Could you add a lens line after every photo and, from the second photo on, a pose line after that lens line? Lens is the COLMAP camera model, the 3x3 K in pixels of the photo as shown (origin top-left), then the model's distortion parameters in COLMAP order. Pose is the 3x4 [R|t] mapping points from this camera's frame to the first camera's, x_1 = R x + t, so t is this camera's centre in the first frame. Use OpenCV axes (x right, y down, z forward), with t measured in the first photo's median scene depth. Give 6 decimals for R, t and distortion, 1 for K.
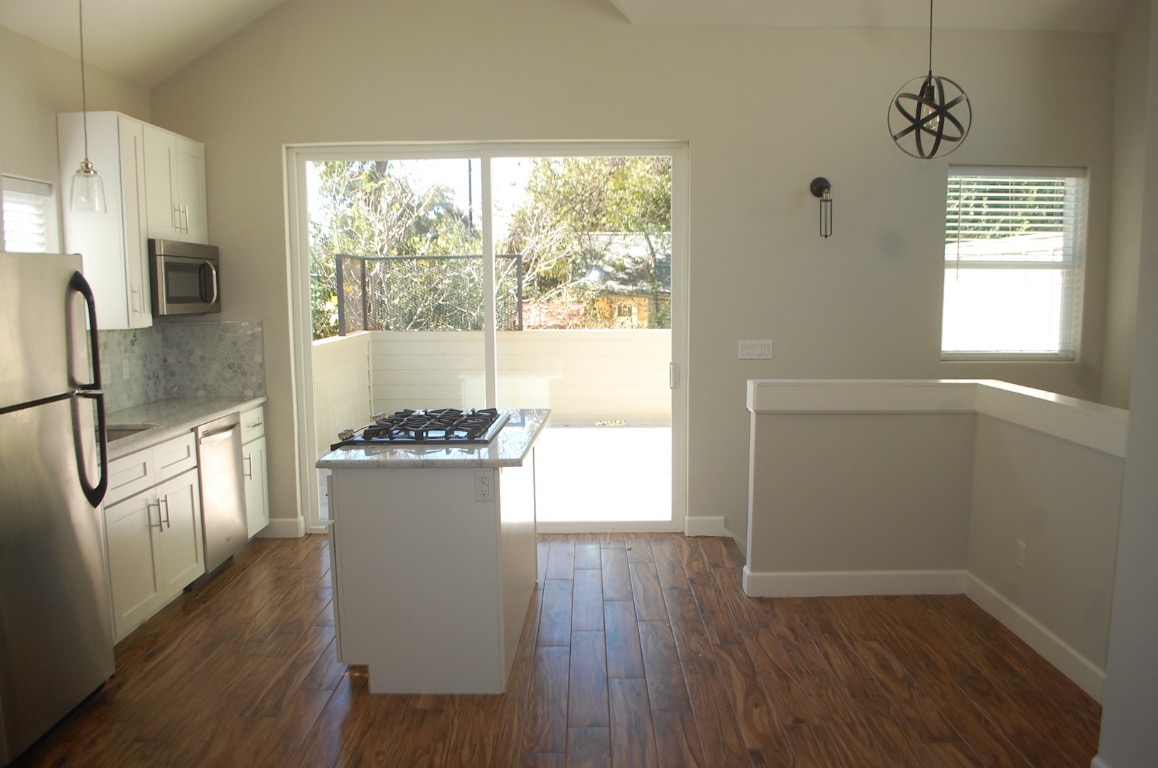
lens RADIAL K [[914.7, 0, 582.4], [0, 914.7, 402.1], [0, 0, 1]] dist [-0.083751, 0.013909]
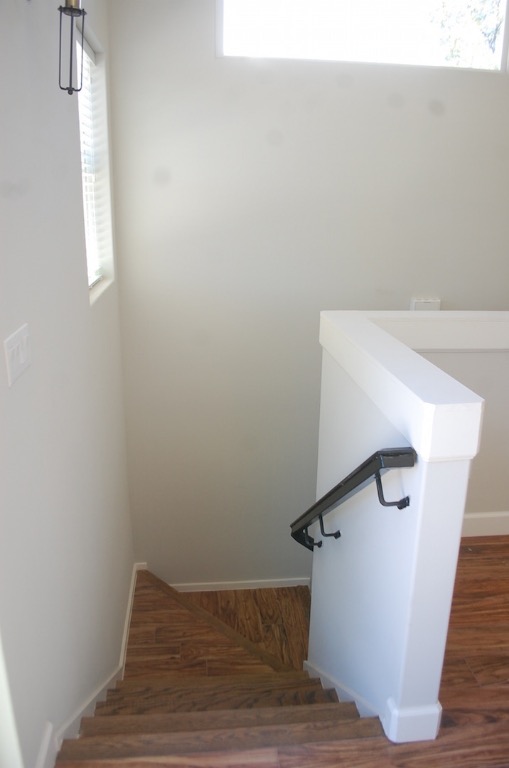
lens RADIAL K [[606.6, 0, 254.5], [0, 606.6, 384.0], [0, 0, 1]] dist [-0.083751, 0.013909]
pose [[-0.109051, -0.269003, 0.956946, -0.108940], [0.118952, 0.952238, 0.281235, -0.129554], [-0.986893, 0.144500, -0.071844, 1.125321]]
